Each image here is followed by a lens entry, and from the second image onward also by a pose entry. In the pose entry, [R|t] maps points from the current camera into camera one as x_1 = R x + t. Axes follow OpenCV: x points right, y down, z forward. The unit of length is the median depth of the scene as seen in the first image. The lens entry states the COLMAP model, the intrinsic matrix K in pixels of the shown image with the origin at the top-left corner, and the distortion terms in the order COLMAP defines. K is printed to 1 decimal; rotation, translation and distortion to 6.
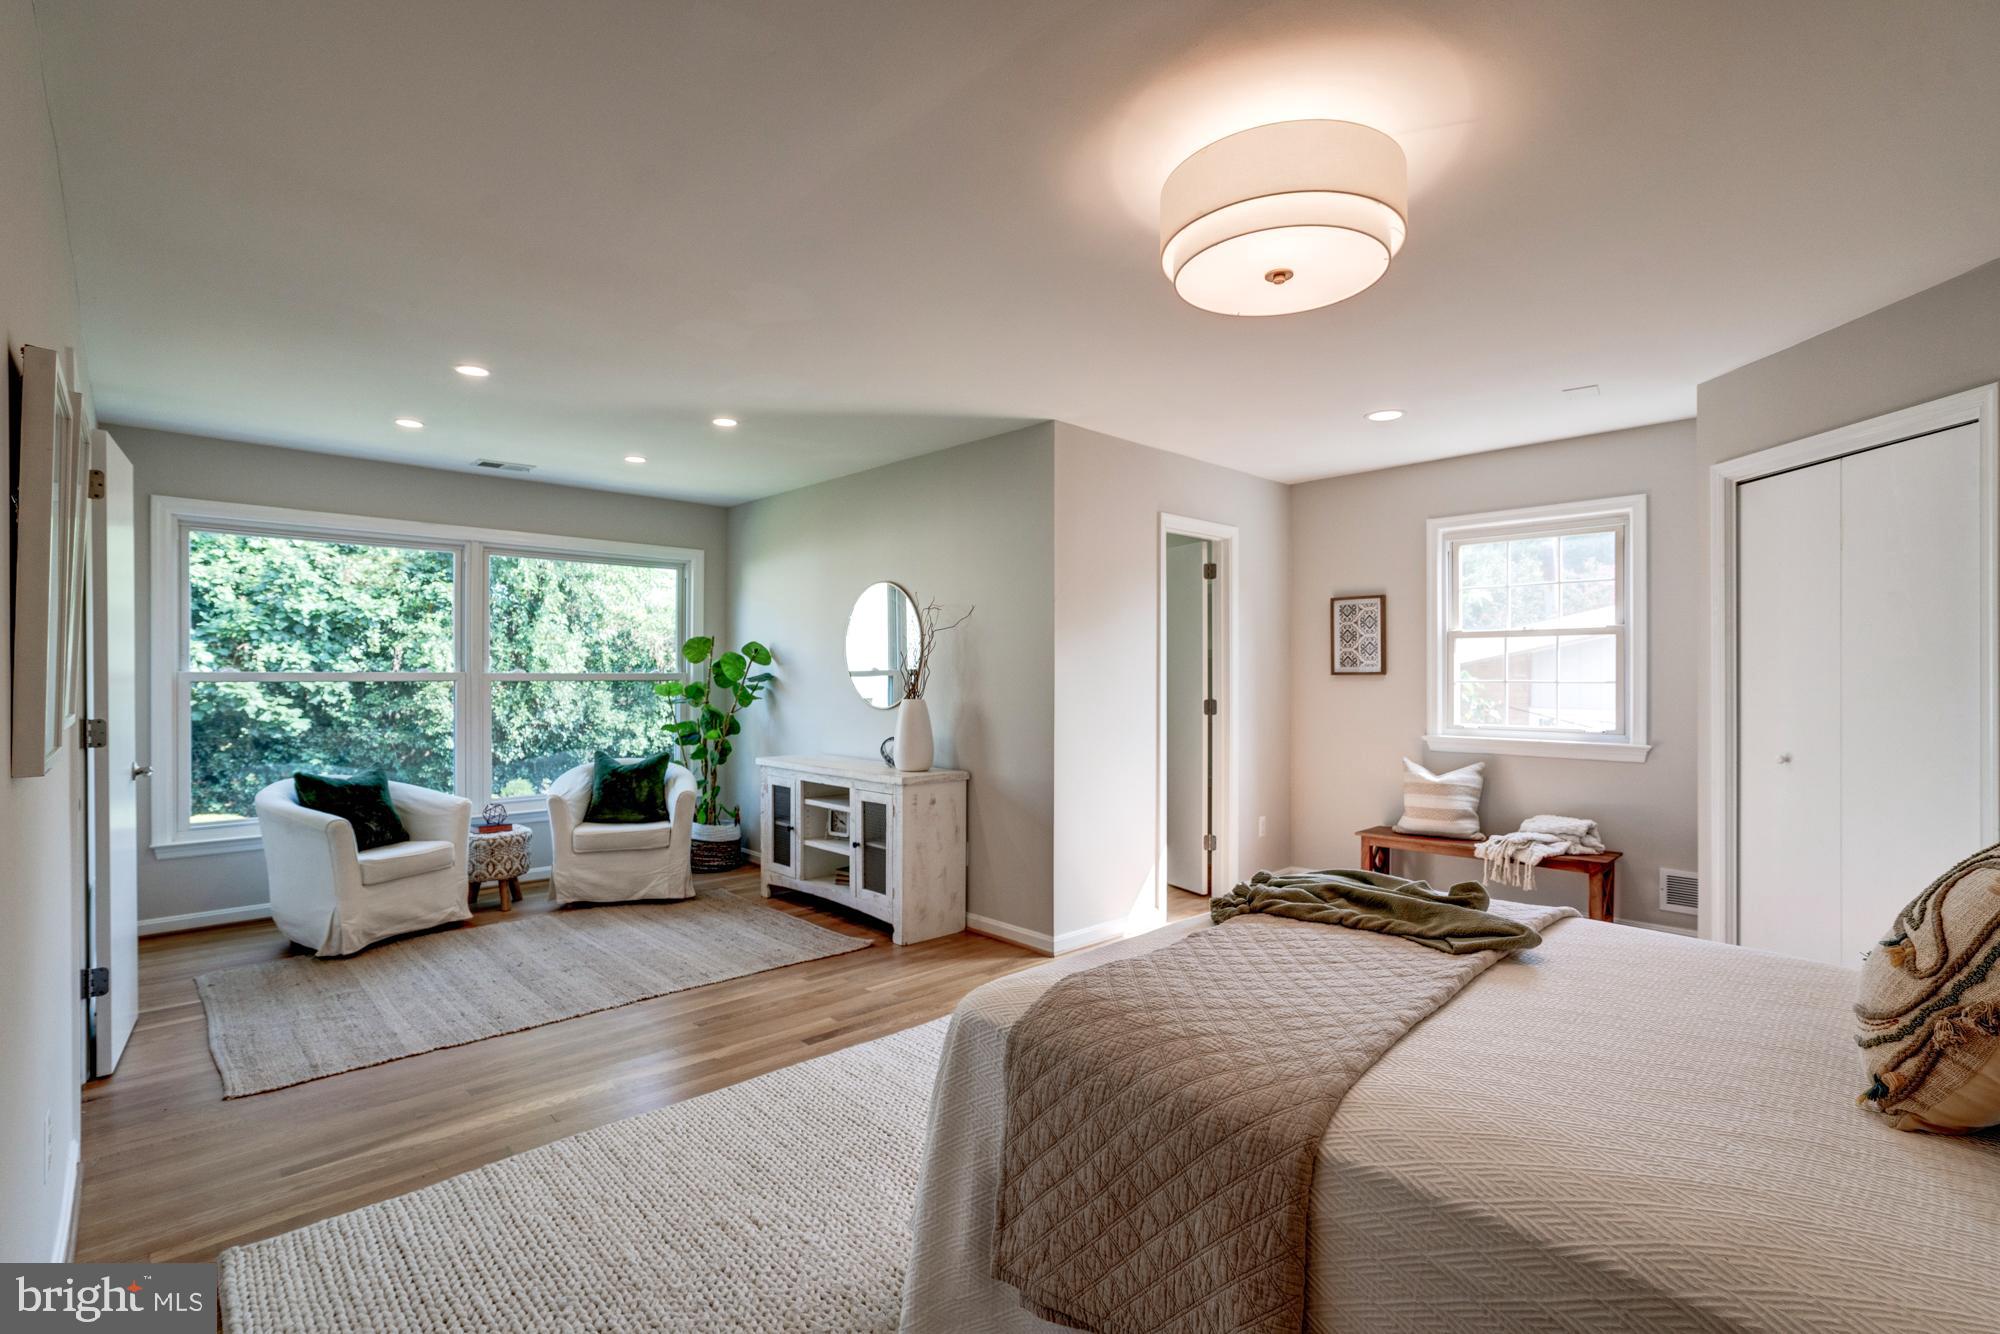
lens RADIAL K [[908.3, 0, 985.1], [0, 908.3, 686.8], [0, 0, 1]] dist [-0.048032, 0.028636]
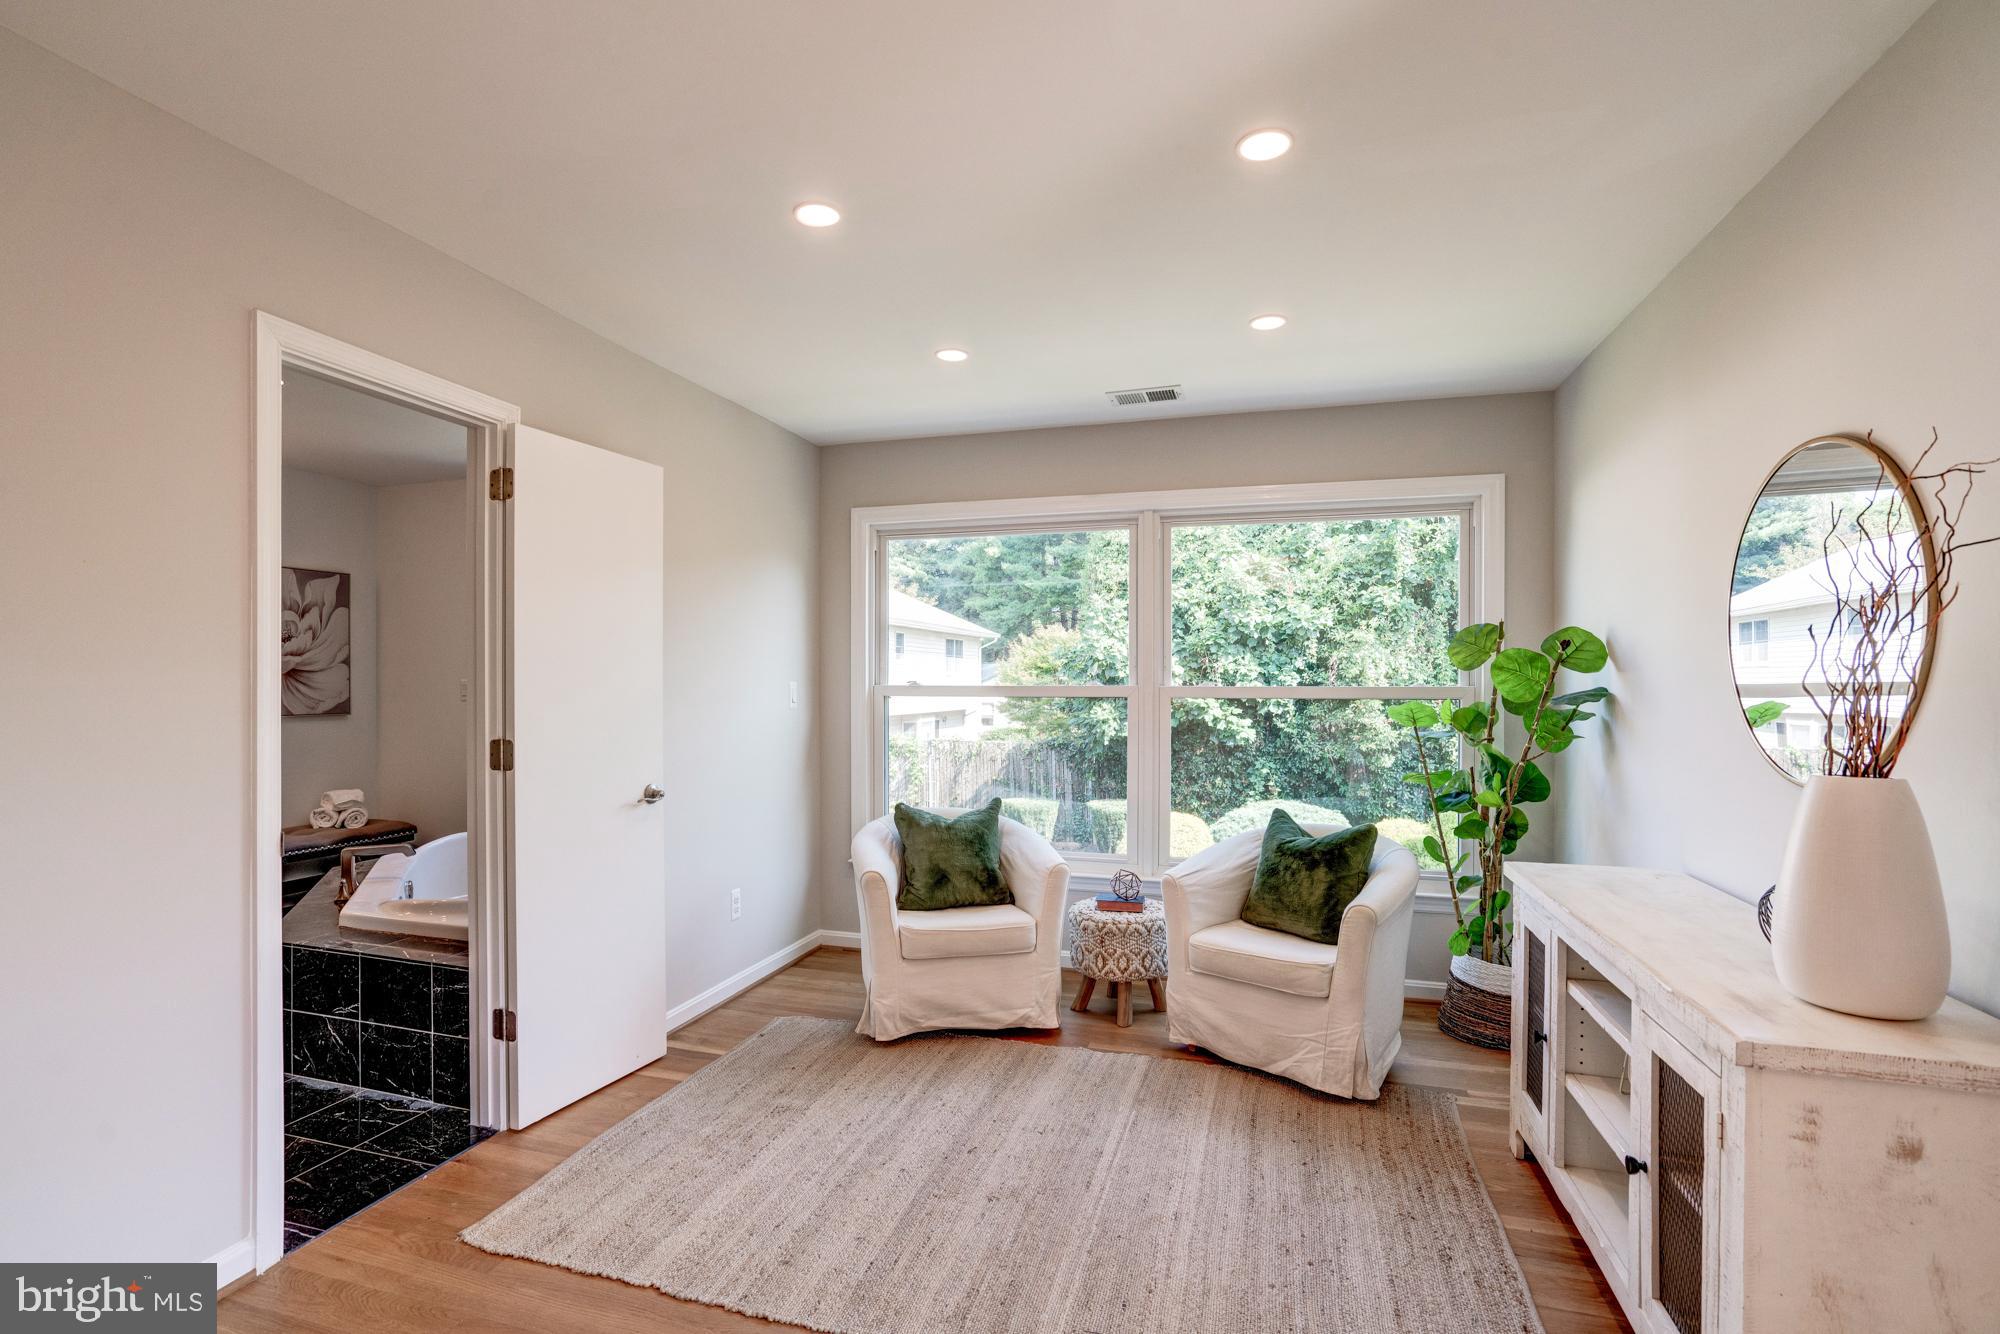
lens RADIAL K [[931.5, 0, 1000.0], [0, 931.5, 684.2], [0, 0, 1]] dist [-0.051465, 0.031613]
pose [[0.506439, 0.000373, -0.862276, 0.015156], [-0.012870, 0.999892, -0.007127, -0.004207], [0.862180, 0.014707, 0.506389, 0.208530]]
